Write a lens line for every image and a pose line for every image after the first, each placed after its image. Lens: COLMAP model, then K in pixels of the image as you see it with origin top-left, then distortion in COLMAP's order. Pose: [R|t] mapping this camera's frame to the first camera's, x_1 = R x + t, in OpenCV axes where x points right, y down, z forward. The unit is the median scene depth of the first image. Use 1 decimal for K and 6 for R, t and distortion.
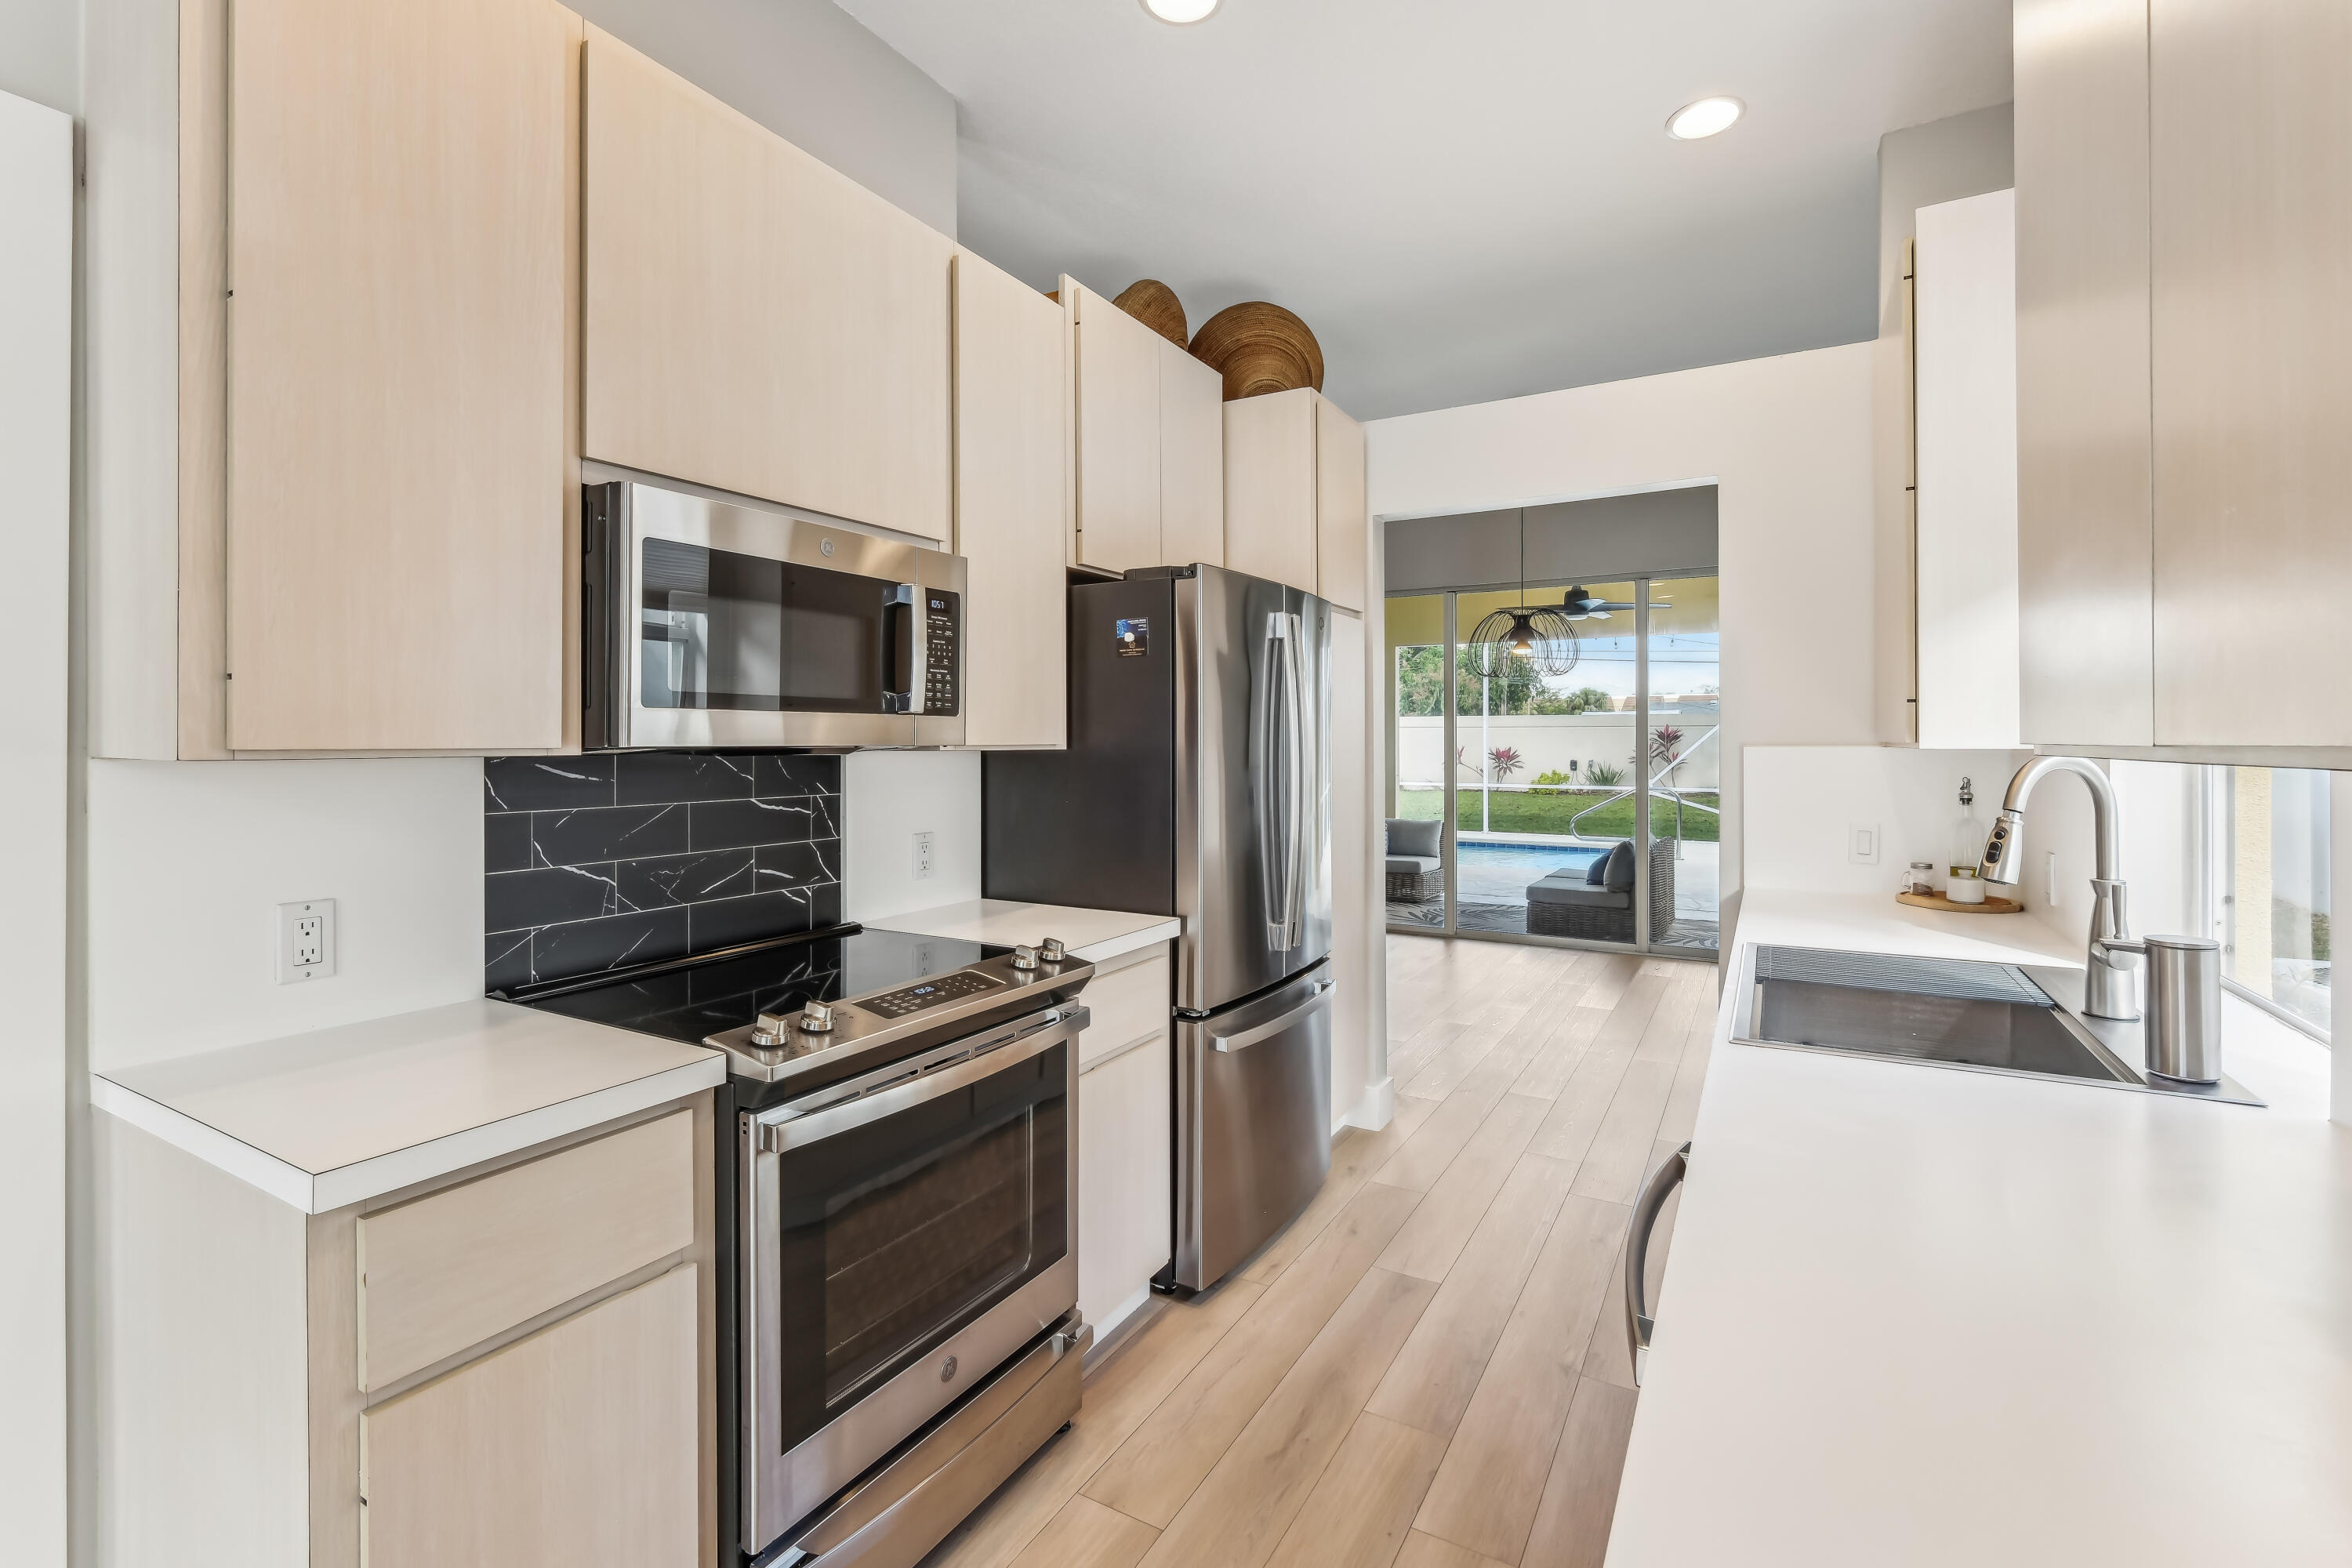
lens RADIAL K [[1042.5, 0, 1177.9], [0, 1042.5, 748.8], [0, 0, 1]] dist [-0.003742, -0.000764]
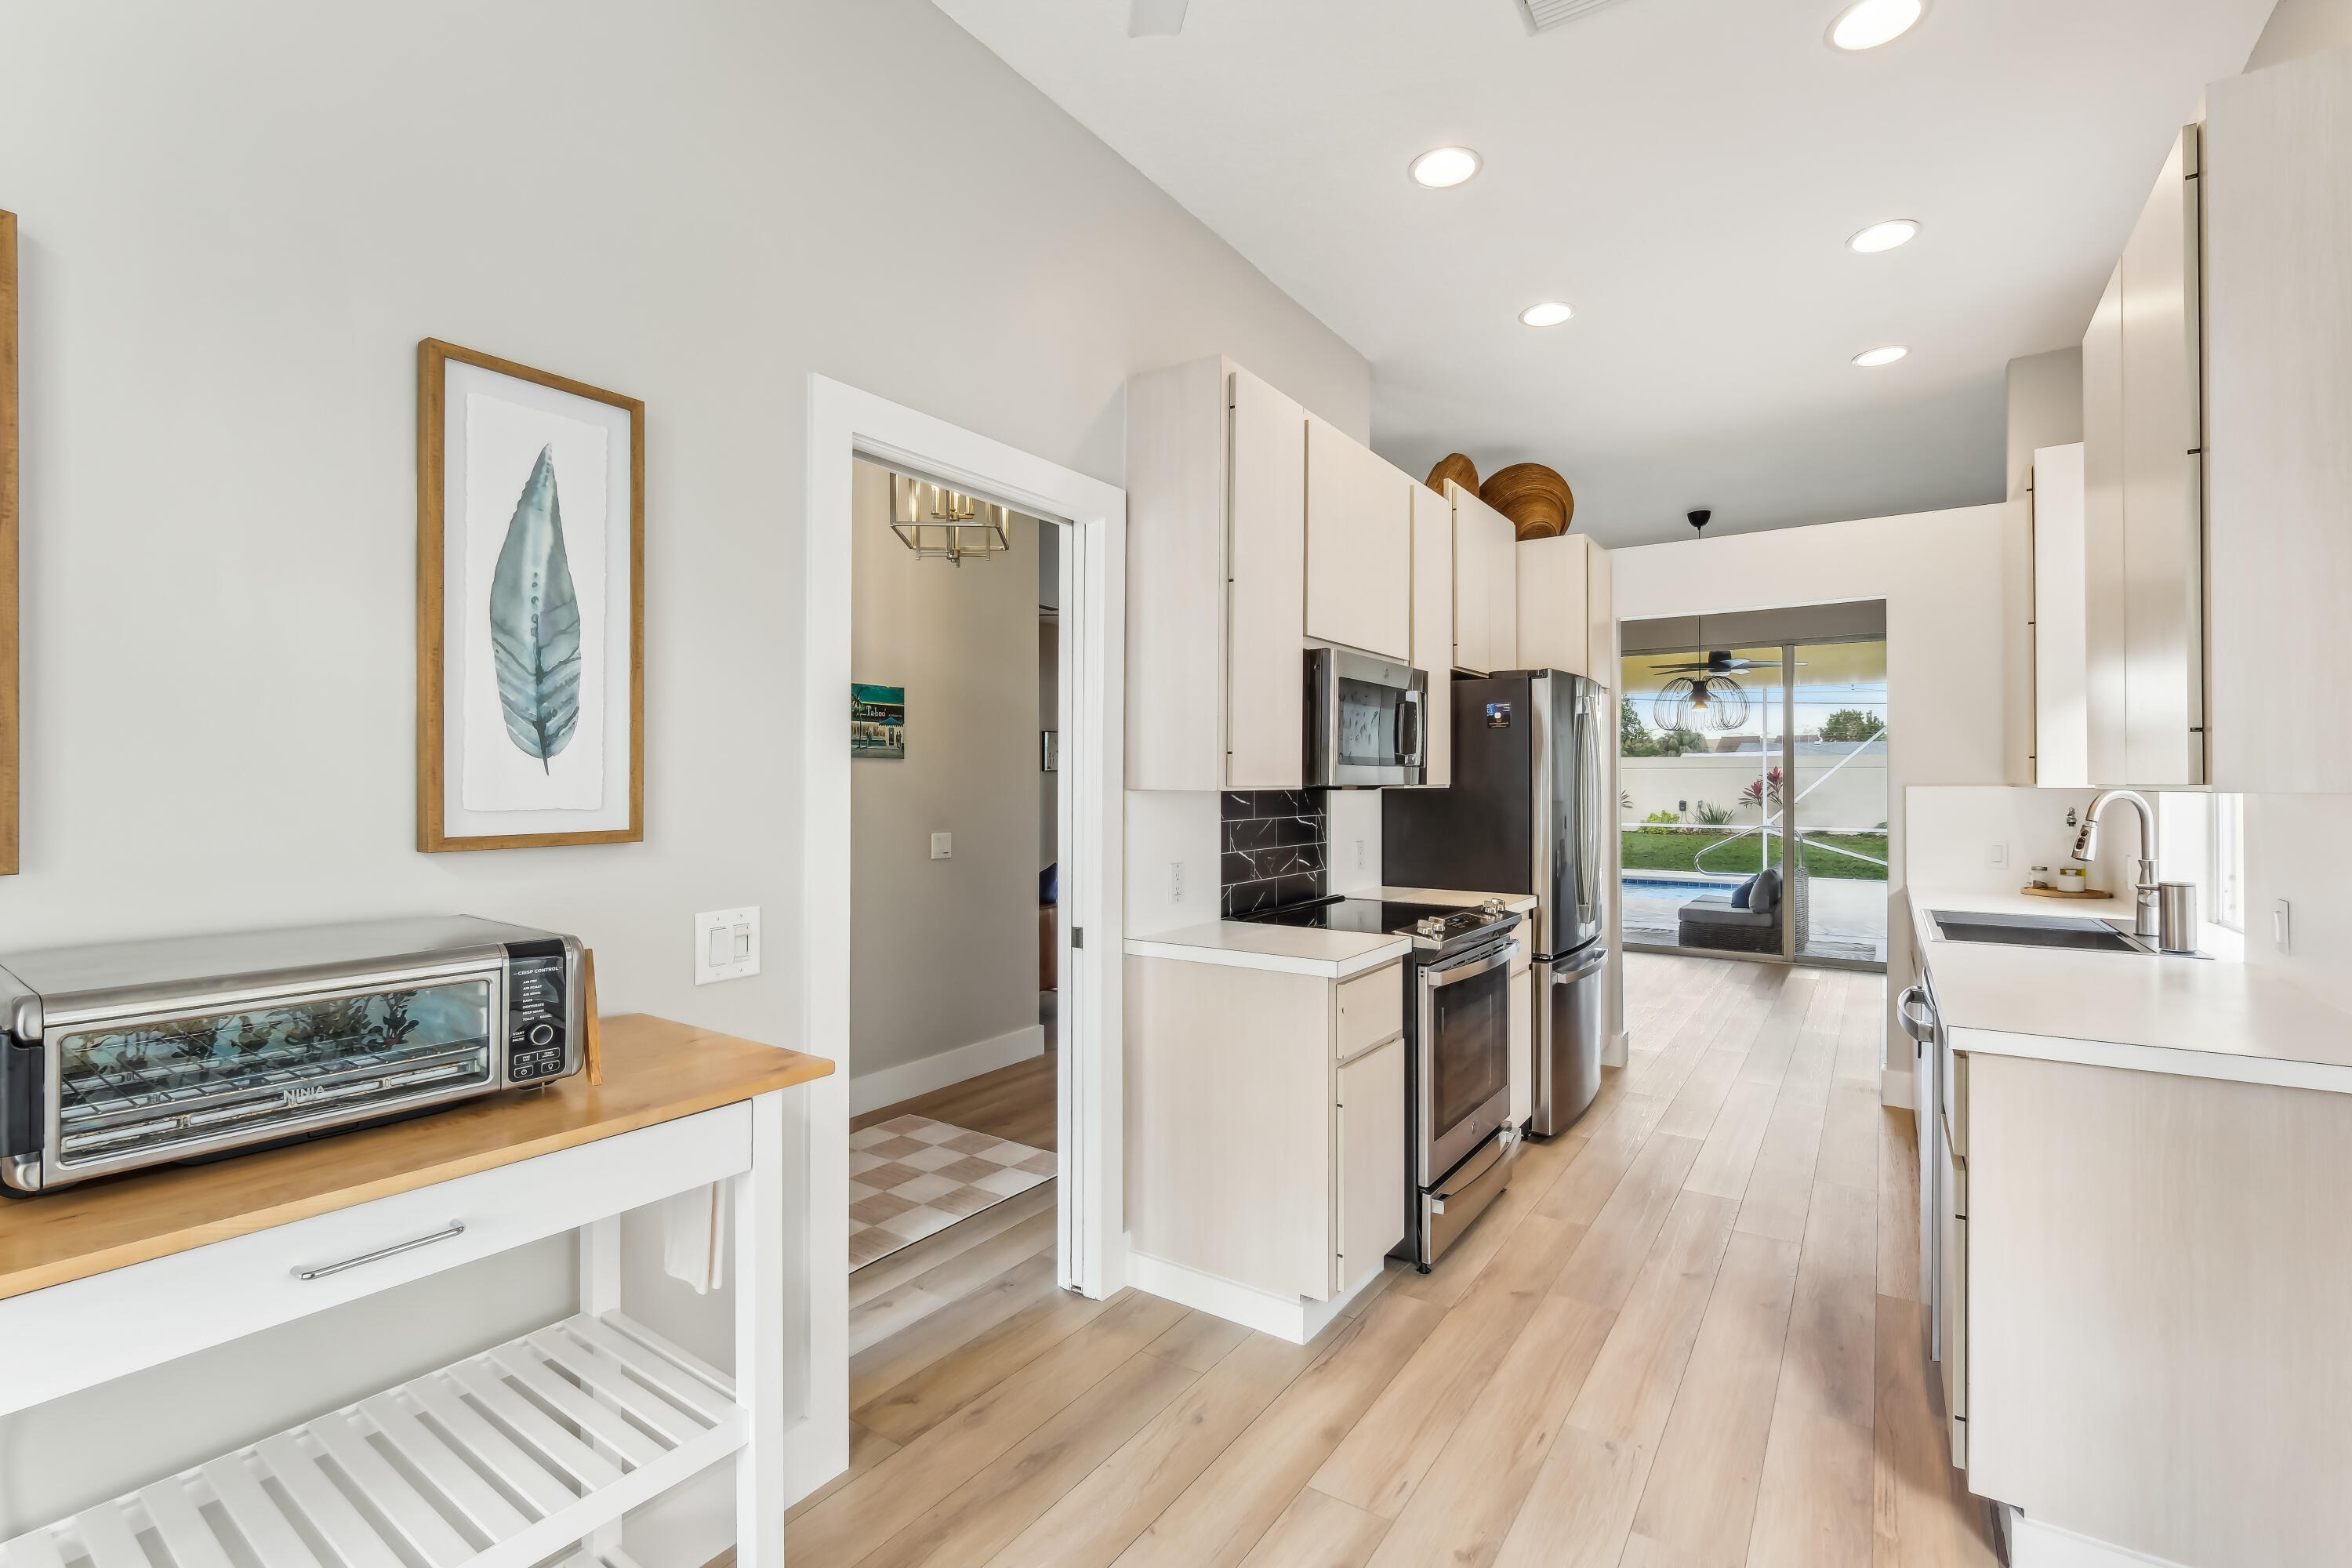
lens RADIAL K [[1028.0, 0, 1176.0], [0, 1028.0, 784.0], [0, 0, 1]] dist [-0.009795, -0.000350]
pose [[0.996689, 0.000956, -0.081304, -0.393826], [-0.001381, 0.999986, -0.005179, 0.003698], [0.081298, 0.005274, 0.996676, -0.550854]]
